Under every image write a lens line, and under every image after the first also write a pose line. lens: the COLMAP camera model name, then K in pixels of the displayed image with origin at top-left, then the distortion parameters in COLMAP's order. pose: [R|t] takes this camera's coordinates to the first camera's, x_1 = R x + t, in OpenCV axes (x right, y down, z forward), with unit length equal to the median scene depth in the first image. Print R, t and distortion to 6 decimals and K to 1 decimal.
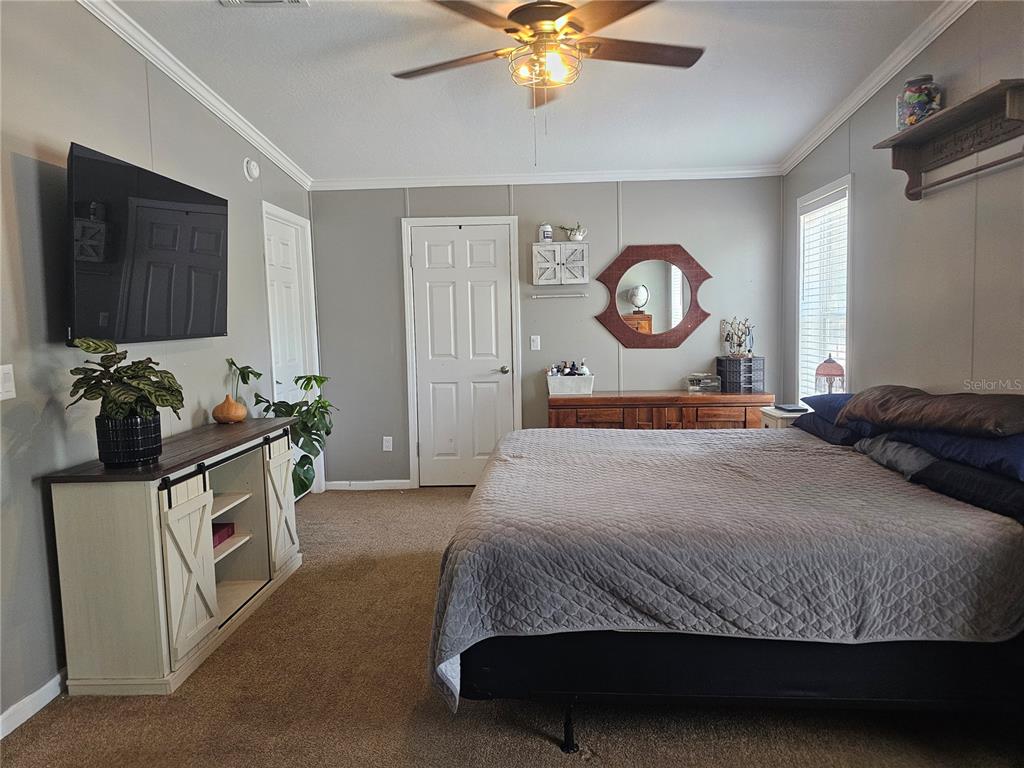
lens RADIAL K [[673.1, 0, 514.7], [0, 673.1, 376.7], [0, 0, 1]] dist [0.067296, -0.059244]
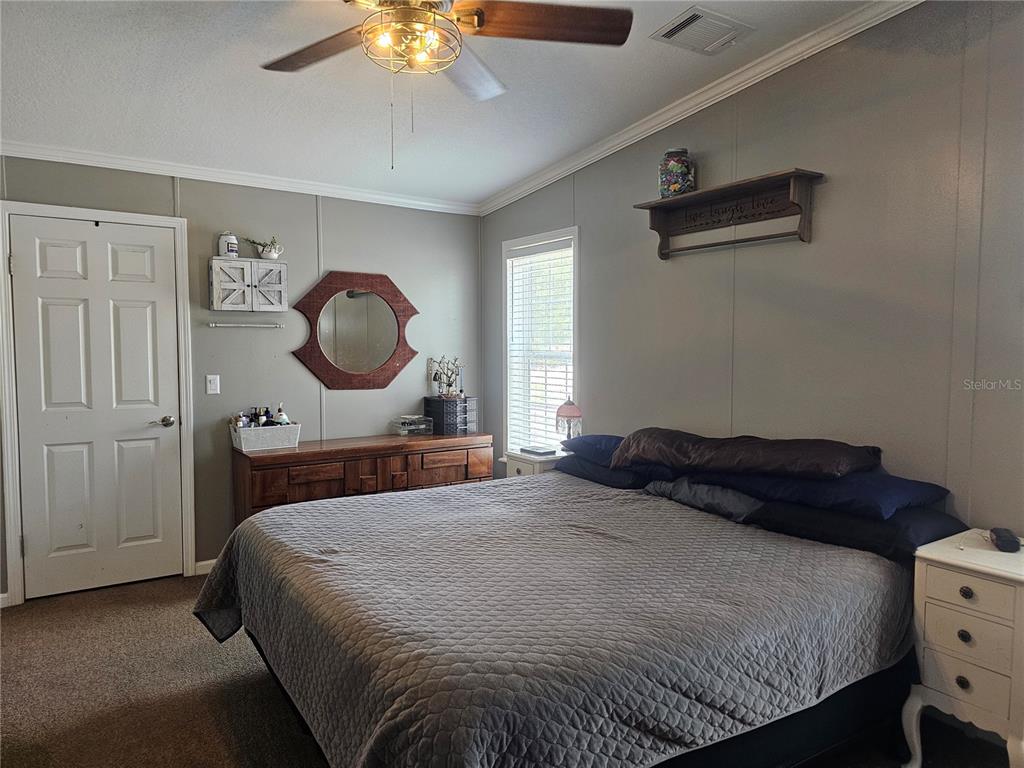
lens RADIAL K [[685.8, 0, 512.0], [0, 685.8, 384.0], [0, 0, 1]] dist [0.082351, -0.092480]
pose [[0.802064, -0.013503, 0.597085, -0.185824], [0.029470, 0.999421, -0.016986, -0.029853], [-0.596510, 0.031220, 0.801998, 0.171027]]
